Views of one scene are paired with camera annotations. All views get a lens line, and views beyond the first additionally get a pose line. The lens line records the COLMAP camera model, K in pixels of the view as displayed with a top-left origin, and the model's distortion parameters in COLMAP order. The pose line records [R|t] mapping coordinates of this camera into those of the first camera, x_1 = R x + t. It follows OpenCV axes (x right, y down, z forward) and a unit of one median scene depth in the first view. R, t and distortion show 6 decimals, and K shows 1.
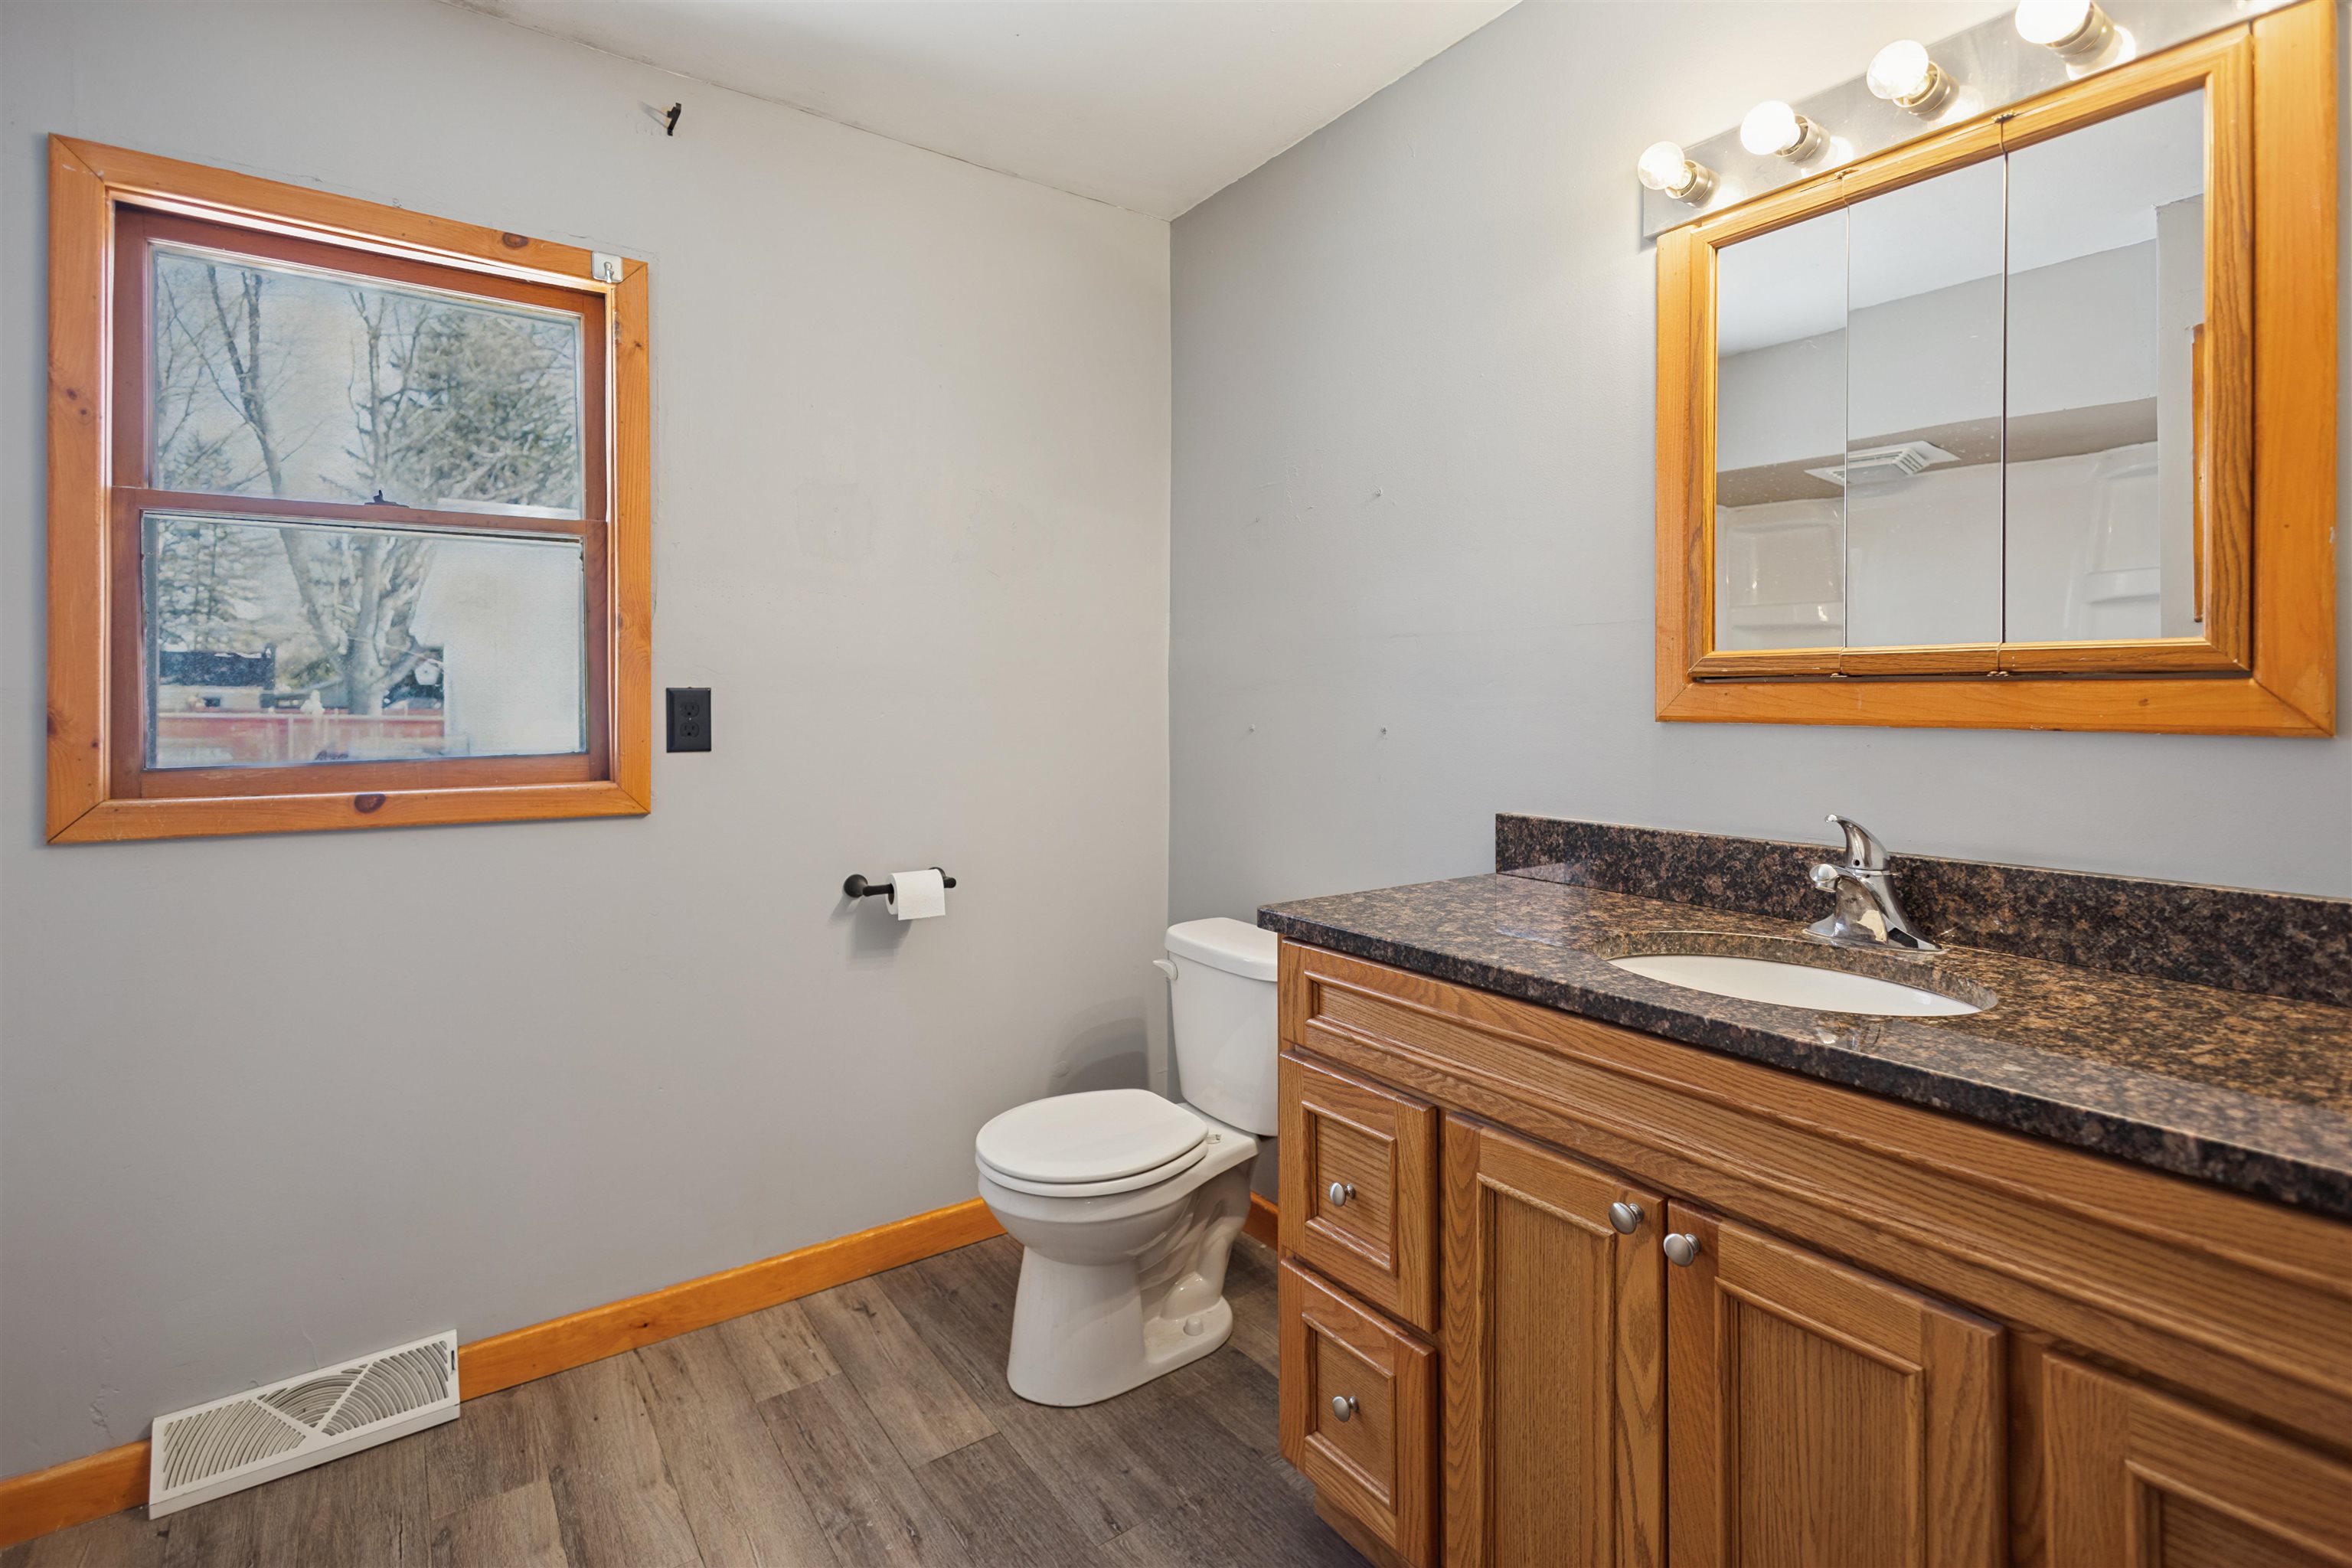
lens RADIAL K [[1114.1, 0, 1158.0], [0, 1114.1, 697.9], [0, 0, 1]] dist [0.004093, -0.000661]
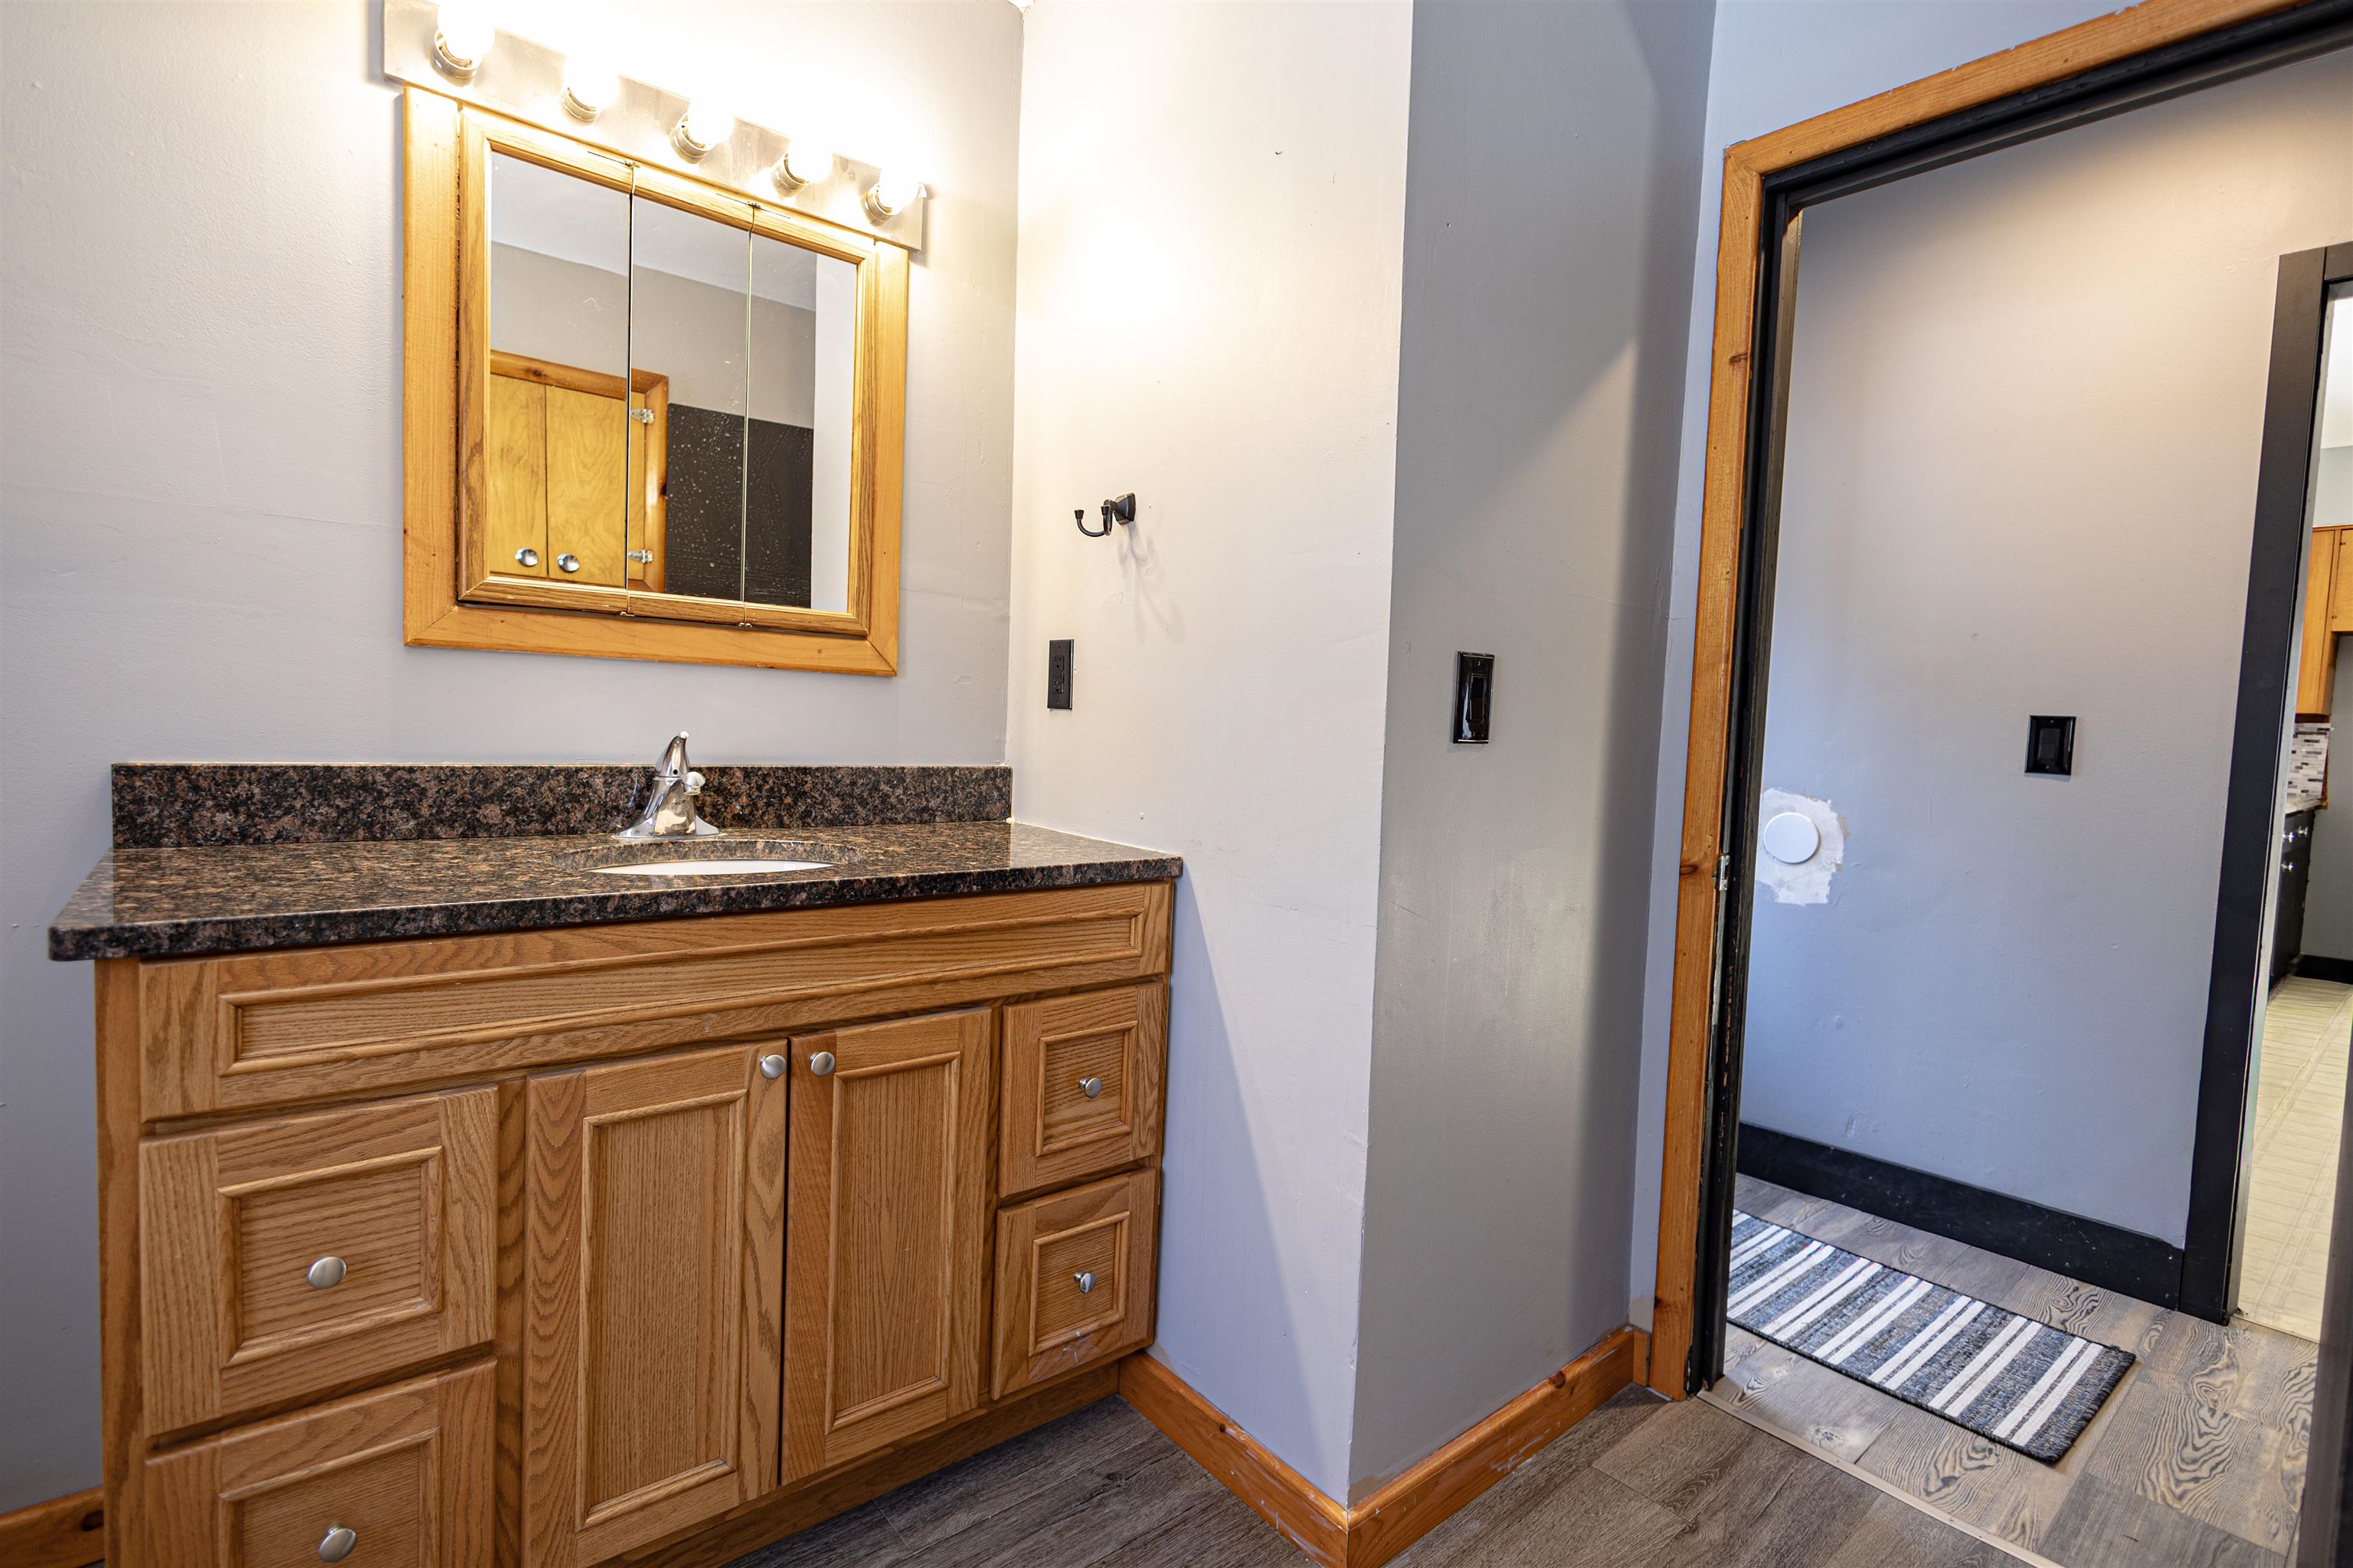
lens RADIAL K [[1099.4, 0, 1172.6], [0, 1099.4, 802.4], [0, 0, 1]] dist [0.002799, -0.000788]
pose [[-0.080118, -0.083287, 0.993300, -0.605212], [-0.044590, 0.995805, 0.079901, 0.059683], [-0.995788, -0.037889, -0.083496, 0.550678]]
